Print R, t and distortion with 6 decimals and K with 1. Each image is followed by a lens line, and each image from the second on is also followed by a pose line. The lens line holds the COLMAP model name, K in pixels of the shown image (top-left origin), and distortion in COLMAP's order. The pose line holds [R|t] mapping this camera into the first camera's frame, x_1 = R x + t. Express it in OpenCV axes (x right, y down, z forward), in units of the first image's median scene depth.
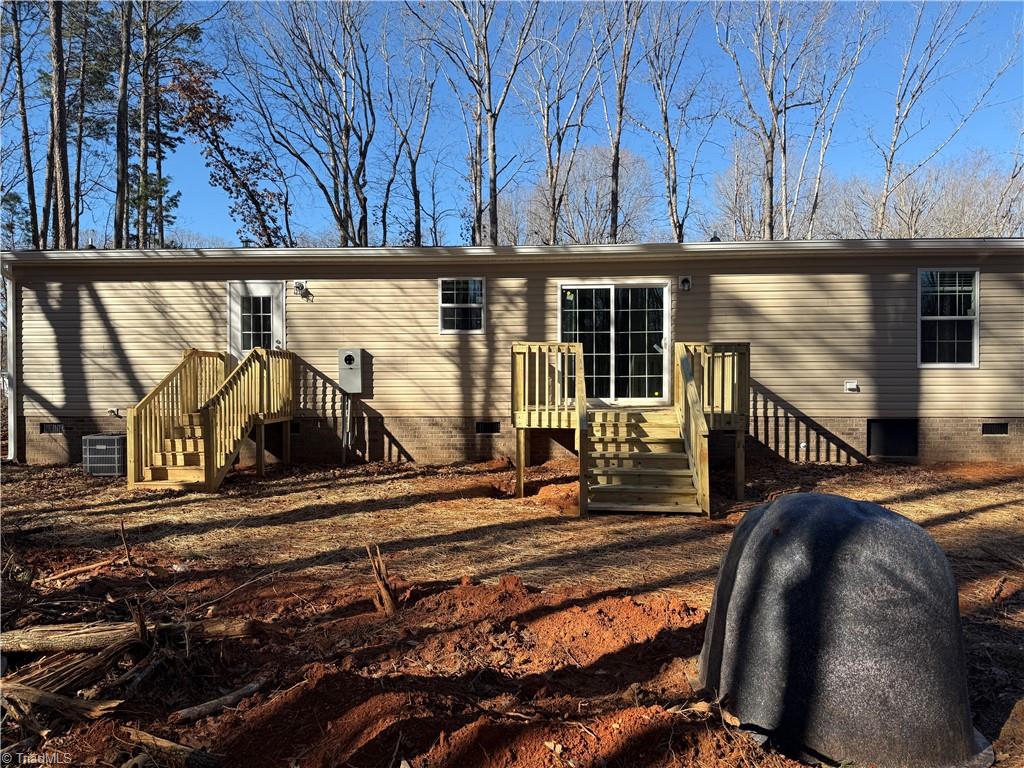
lens RADIAL K [[717.8, 0, 512.0], [0, 717.8, 384.0], [0, 0, 1]] dist [0.063455, -0.069800]
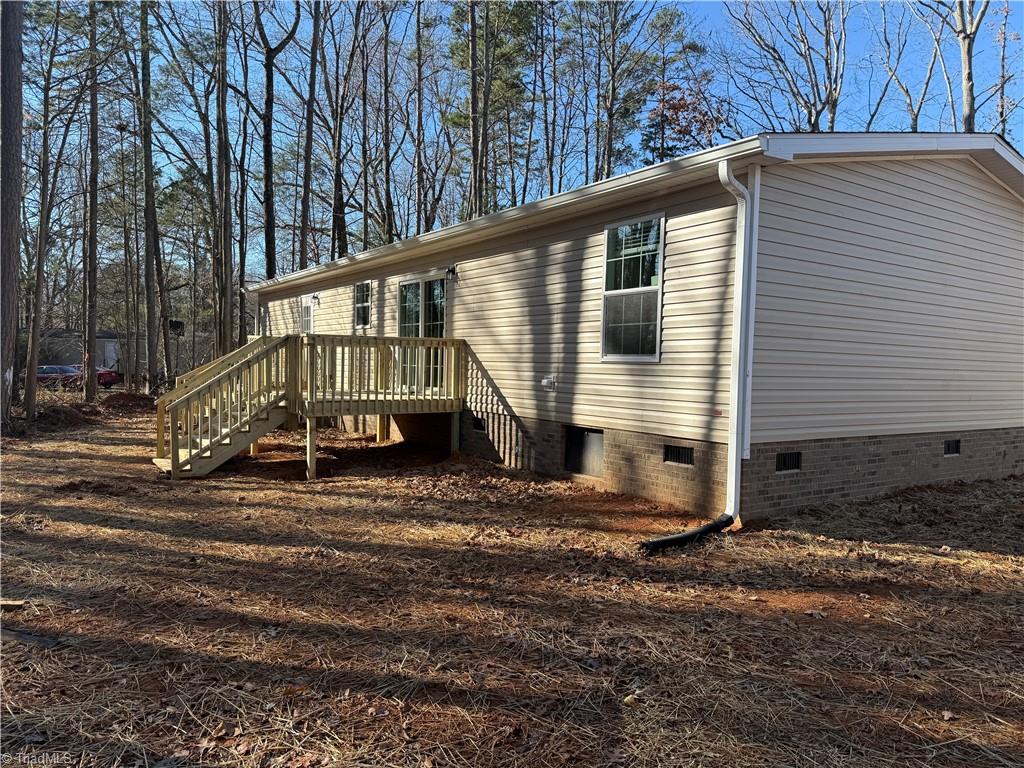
lens RADIAL K [[717.8, 0, 512.0], [0, 717.8, 384.0], [0, 0, 1]] dist [0.063455, -0.069800]
pose [[0.636207, 0.032804, -0.770821, 1.060801], [-0.020569, 0.999462, 0.025558, -0.014354], [0.771244, -0.000405, 0.636539, 0.444467]]
